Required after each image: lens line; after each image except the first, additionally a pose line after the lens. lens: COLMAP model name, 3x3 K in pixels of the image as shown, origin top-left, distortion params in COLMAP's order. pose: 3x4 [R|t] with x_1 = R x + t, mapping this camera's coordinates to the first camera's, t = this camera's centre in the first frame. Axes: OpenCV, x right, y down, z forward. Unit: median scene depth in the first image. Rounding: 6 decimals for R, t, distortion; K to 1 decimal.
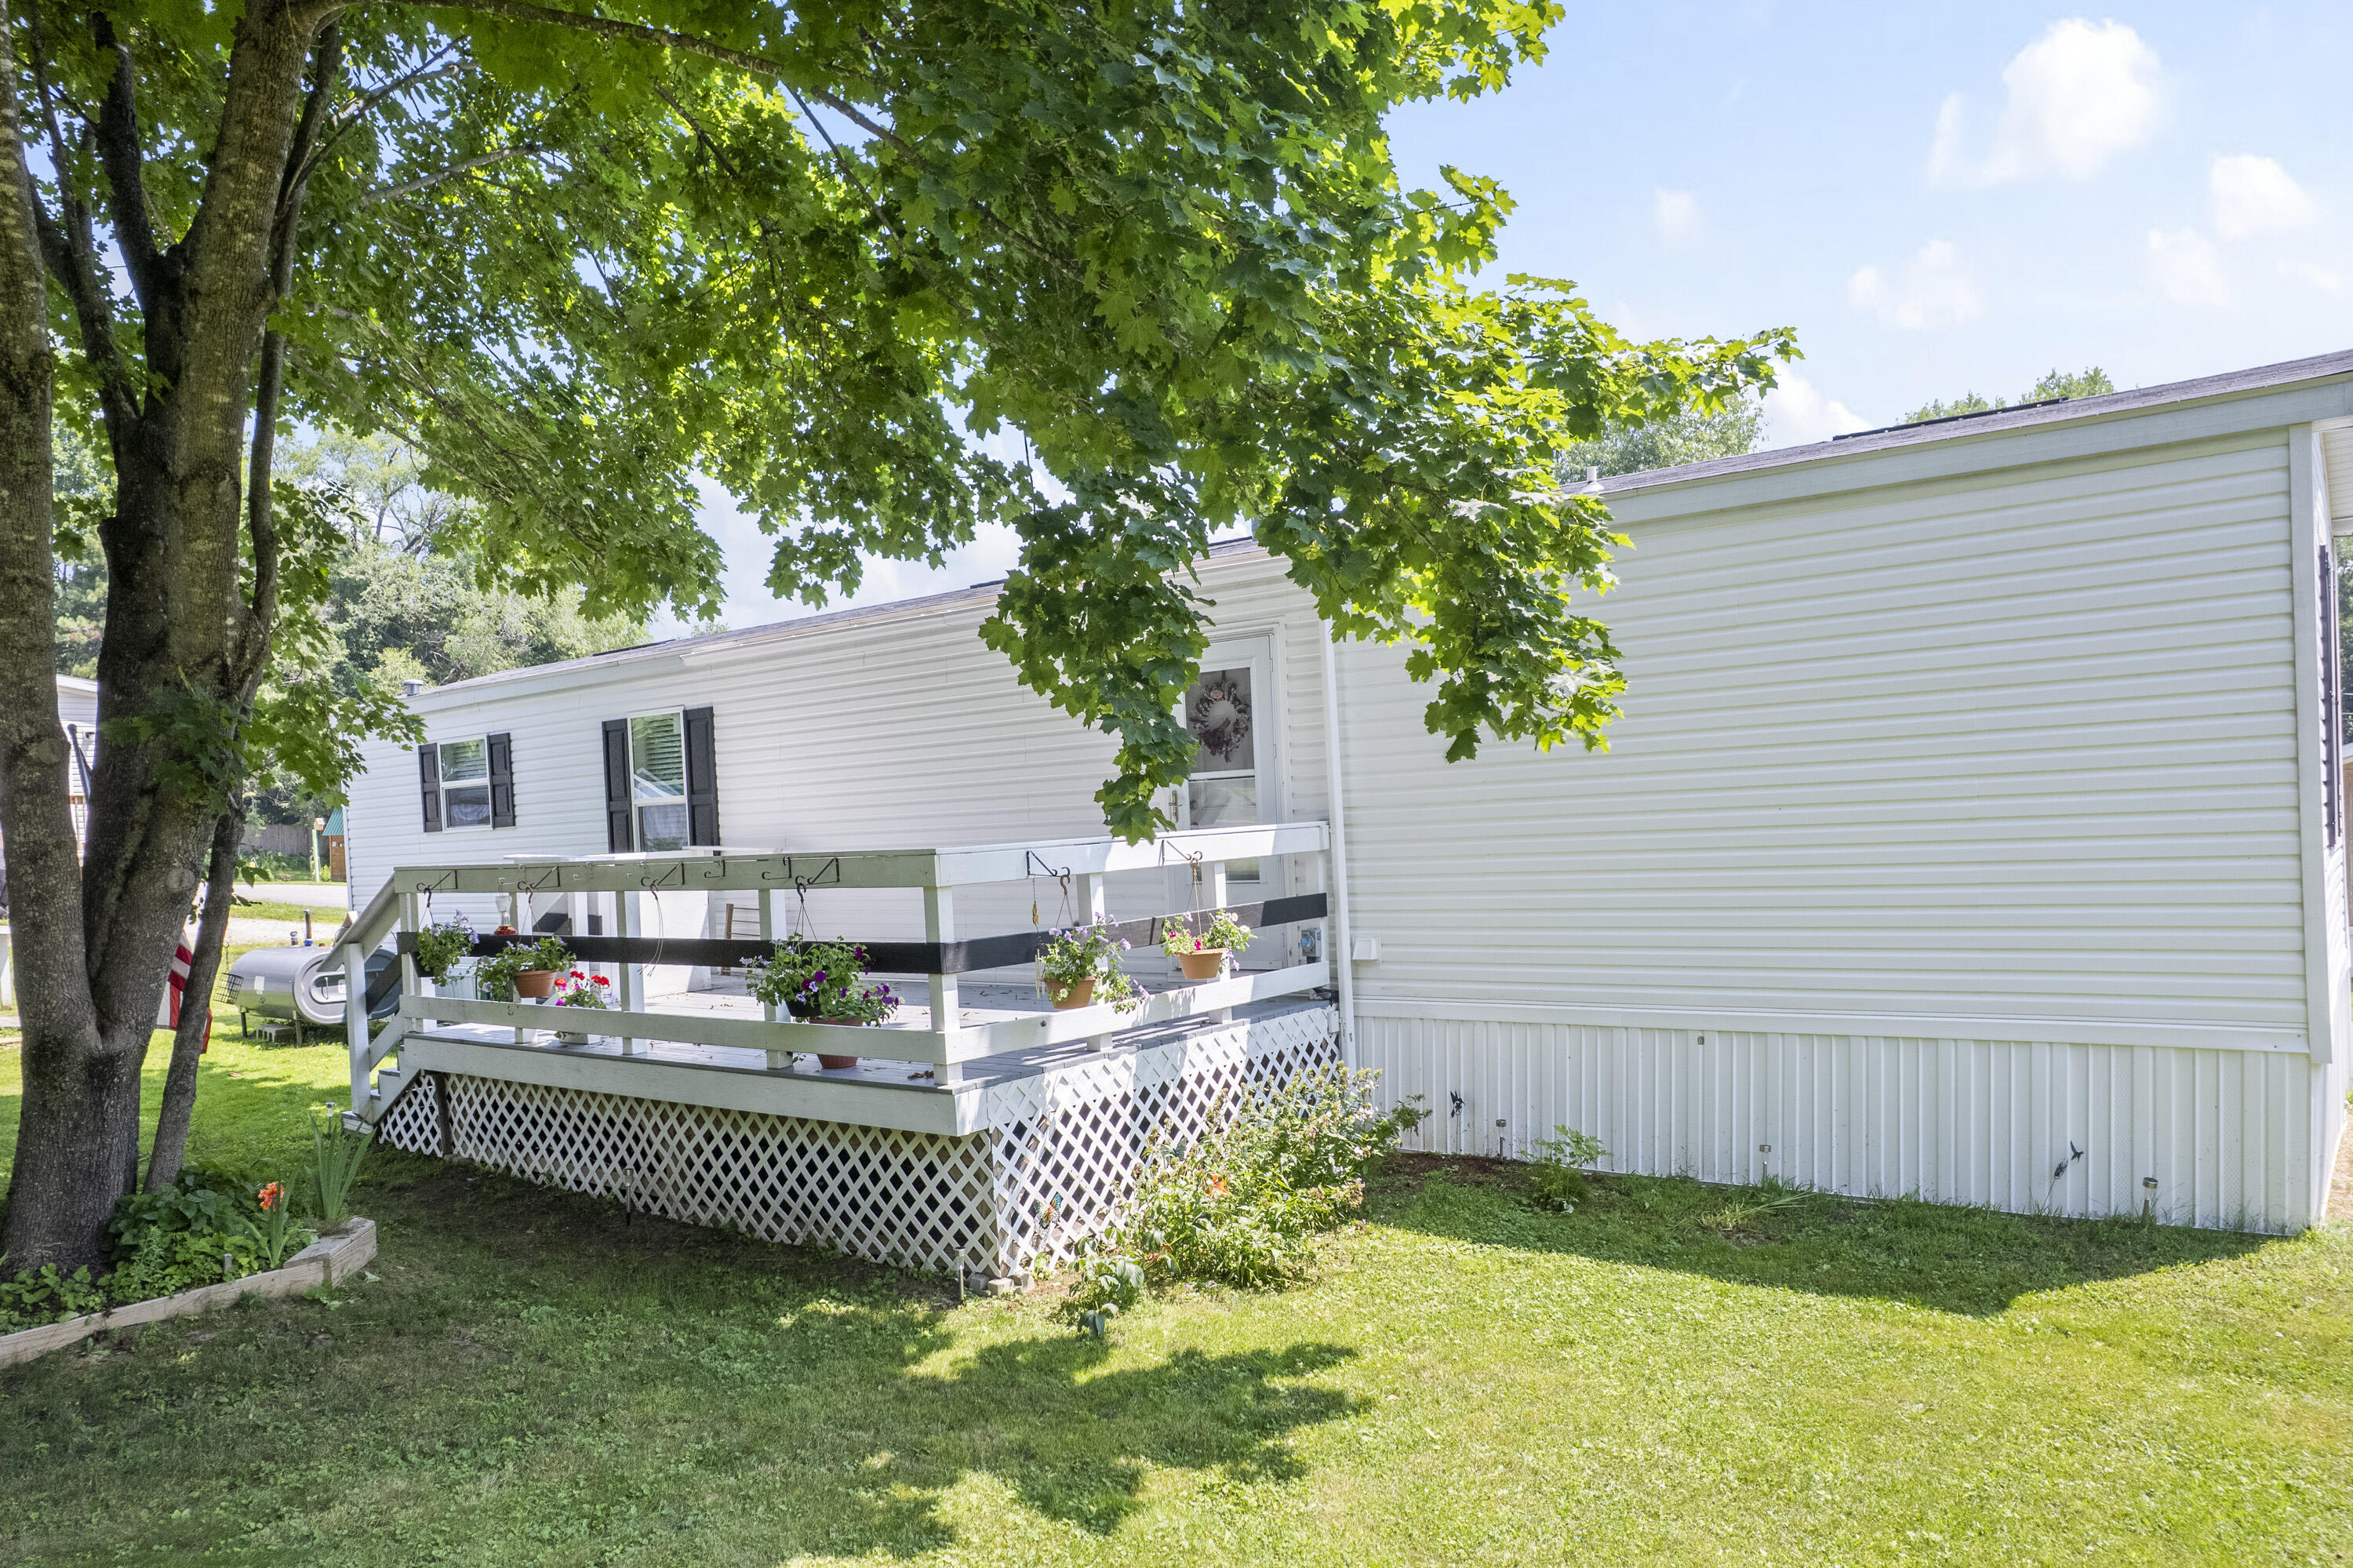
lens RADIAL K [[1597.4, 0, 1178.5], [0, 1597.4, 877.1], [0, 0, 1]] dist [-0.042531, 0.000516]
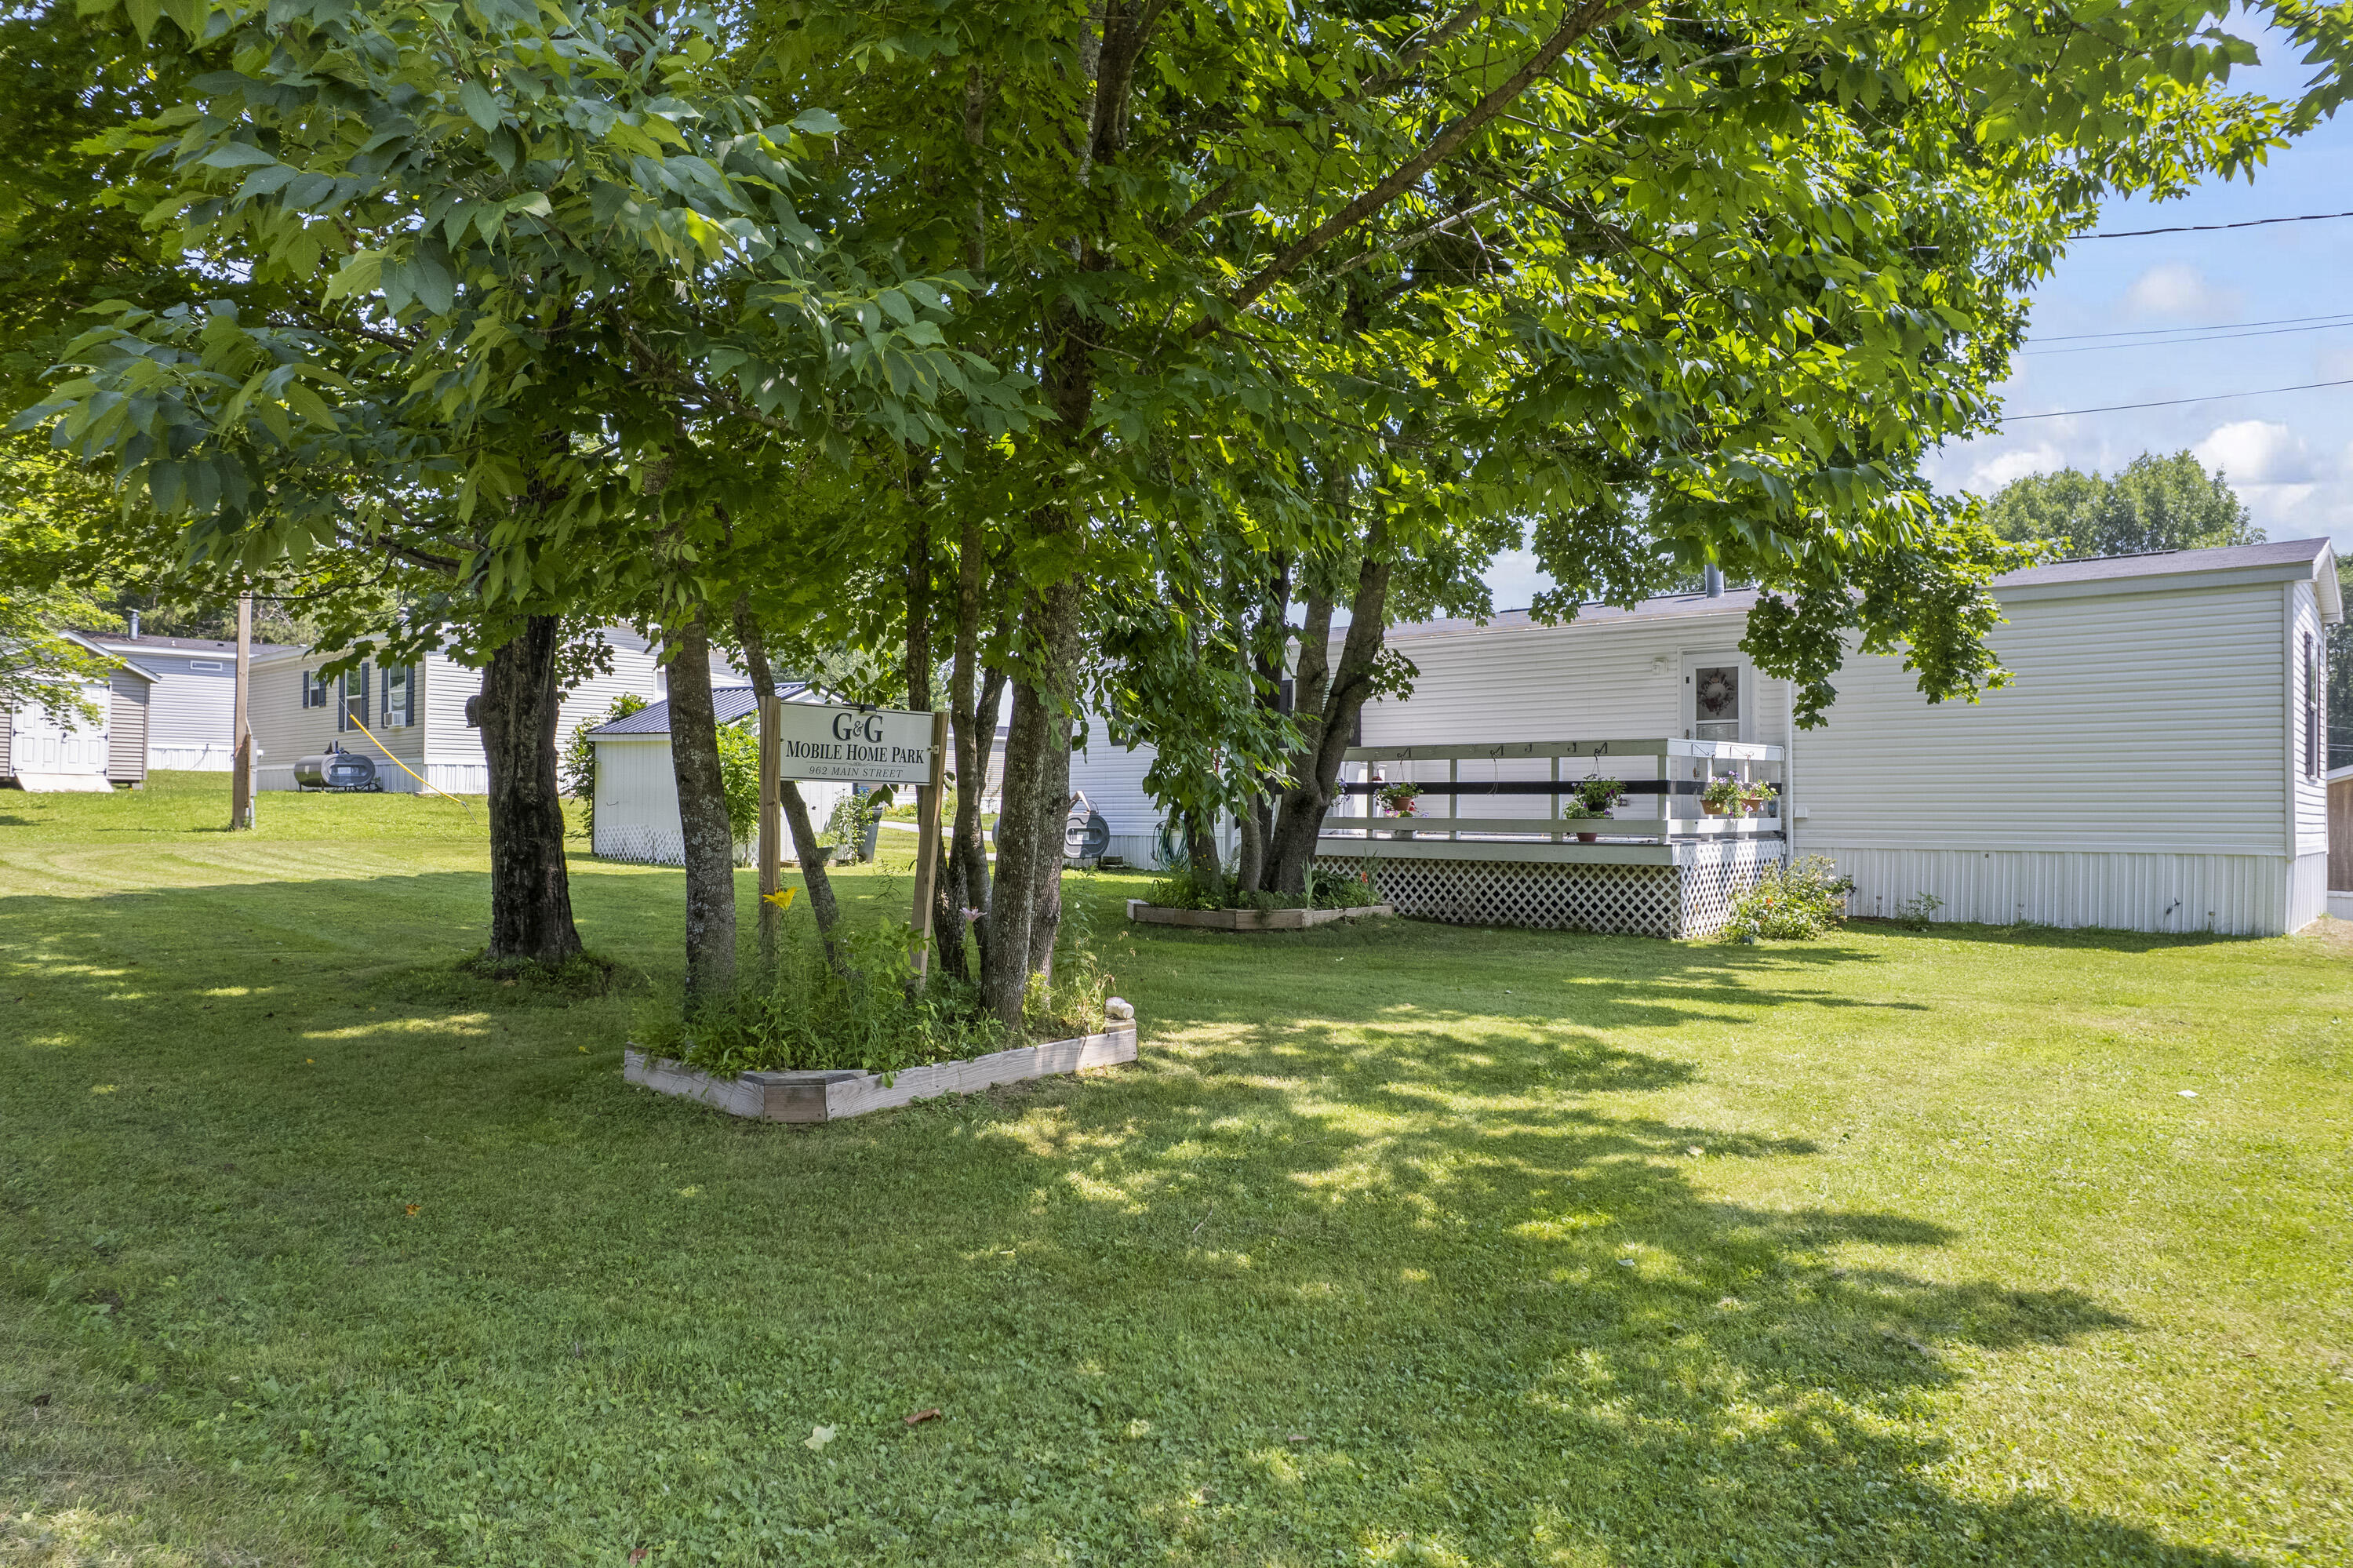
lens RADIAL K [[1515.1, 0, 1187.4], [0, 1515.1, 784.1], [0, 0, 1]] dist [-0.066202, 0.042767]
pose [[0.997435, 0.051186, -0.050039, -0.660378], [-0.054079, 0.996835, -0.058269, 0.191737], [0.046898, 0.060826, 0.997046, -1.058778]]
